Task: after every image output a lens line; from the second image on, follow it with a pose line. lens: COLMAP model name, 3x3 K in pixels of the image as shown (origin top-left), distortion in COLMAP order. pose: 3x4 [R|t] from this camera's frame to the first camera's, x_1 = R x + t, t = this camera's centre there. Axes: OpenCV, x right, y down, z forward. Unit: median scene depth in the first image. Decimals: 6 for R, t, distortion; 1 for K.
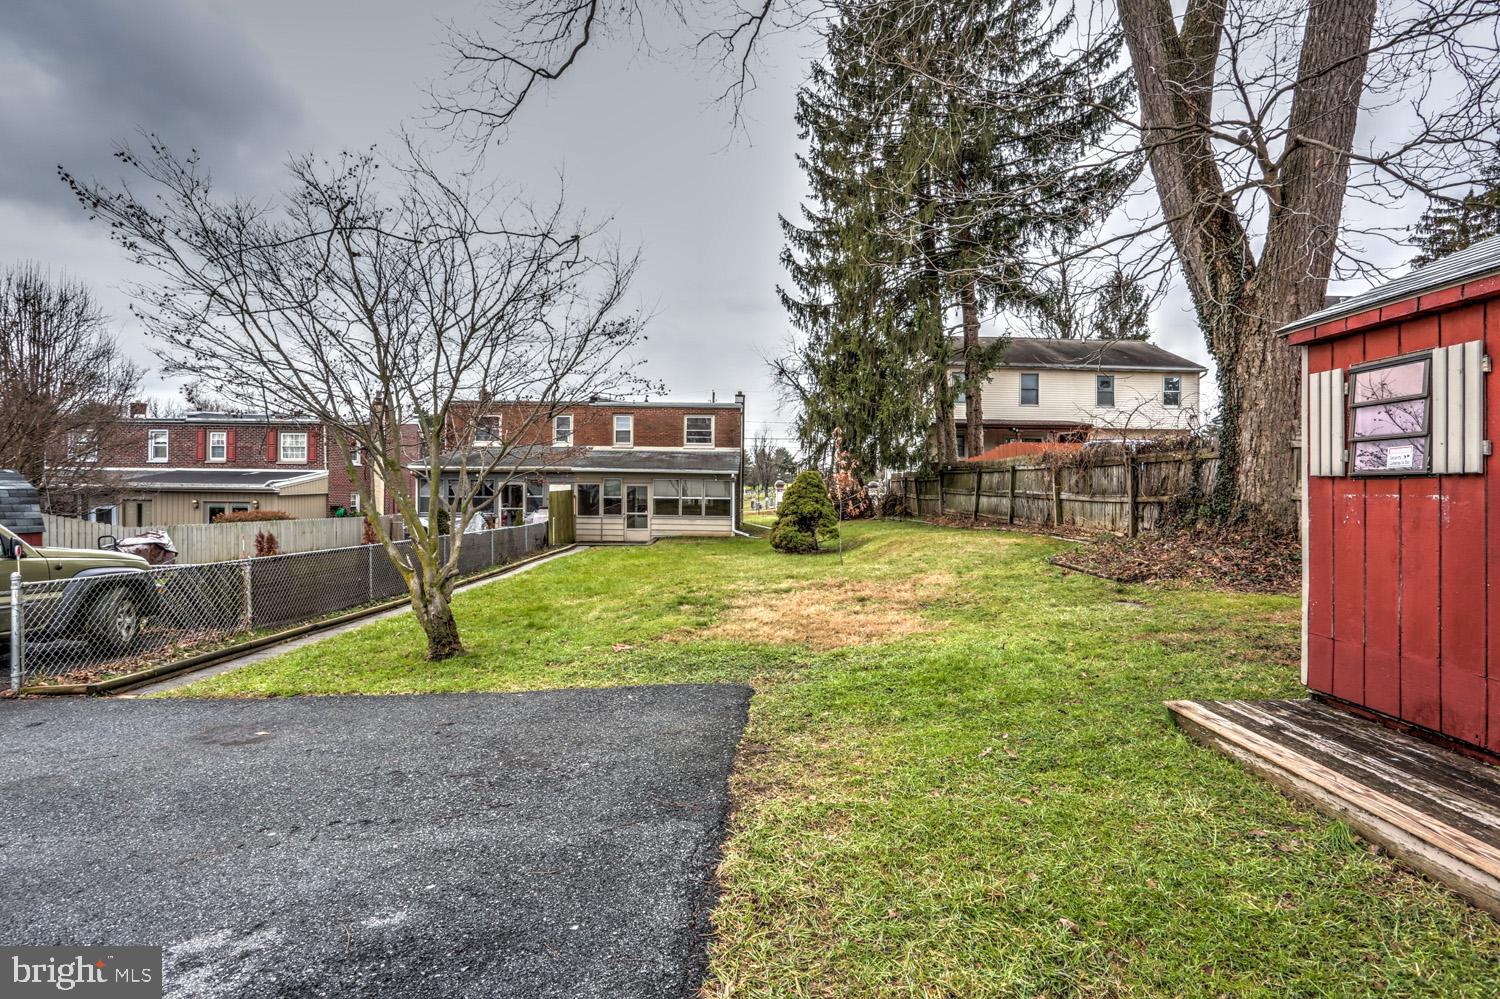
lens RADIAL K [[732.1, 0, 752.1], [0, 732.1, 494.8], [0, 0, 1]] dist [-0.061019, 0.020930]
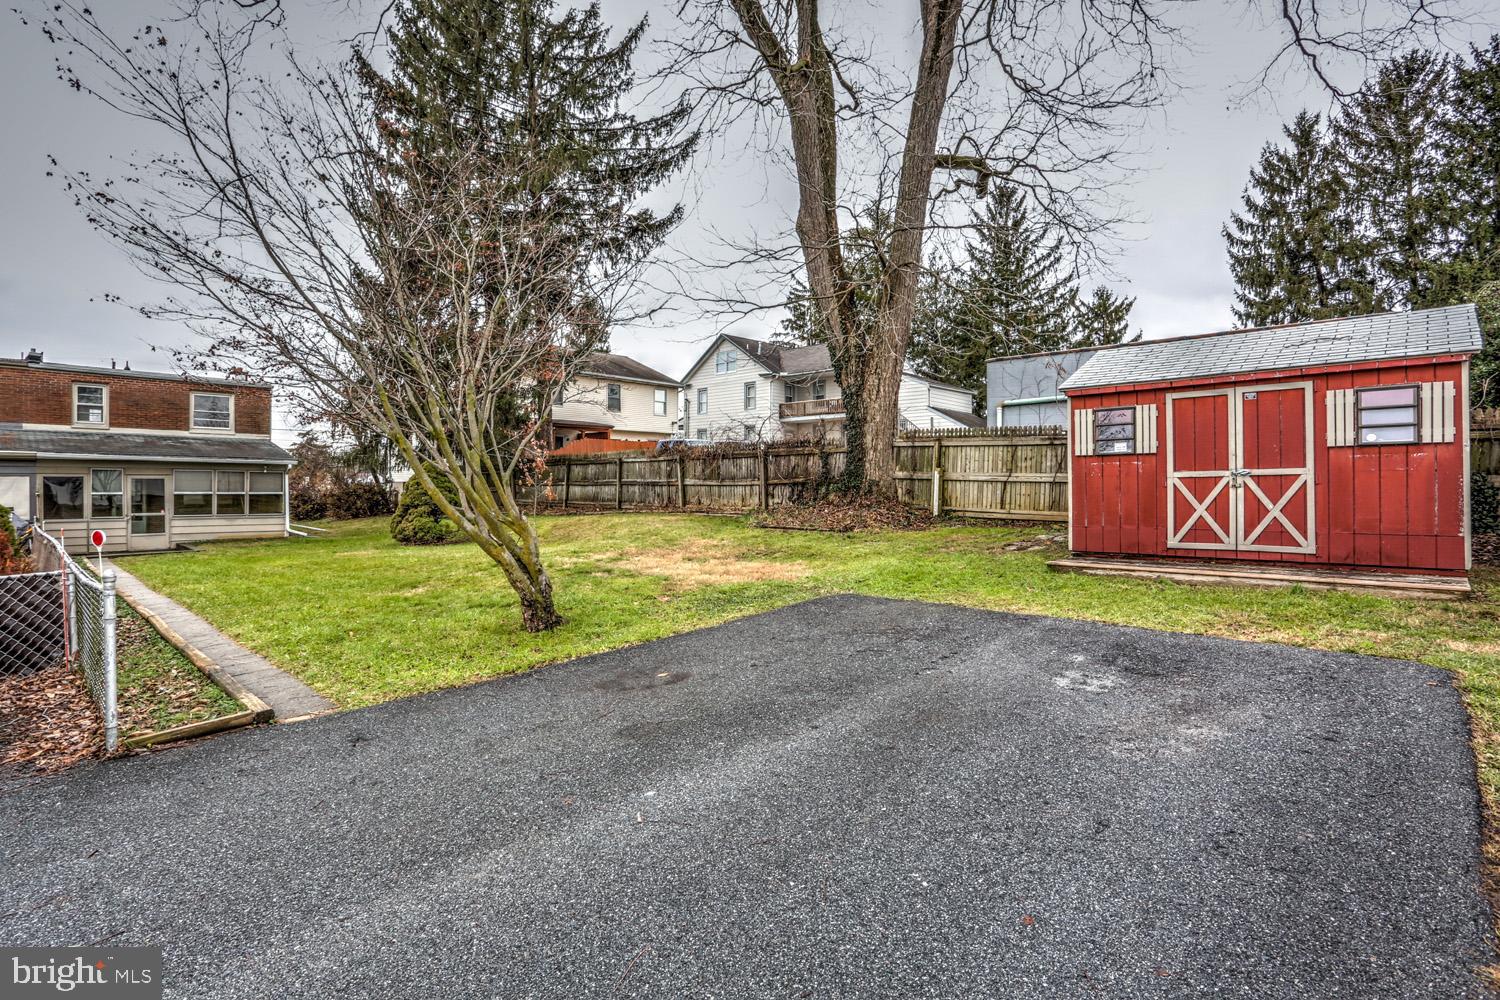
lens RADIAL K [[732.1, 0, 751.8], [0, 732.1, 486.1], [0, 0, 1]] dist [-0.061019, 0.020930]
pose [[0.703384, -0.009367, 0.710748, -0.306836], [0.017019, 0.999848, -0.003665, 0.011807], [-0.710606, 0.014674, 0.703437, 0.024801]]
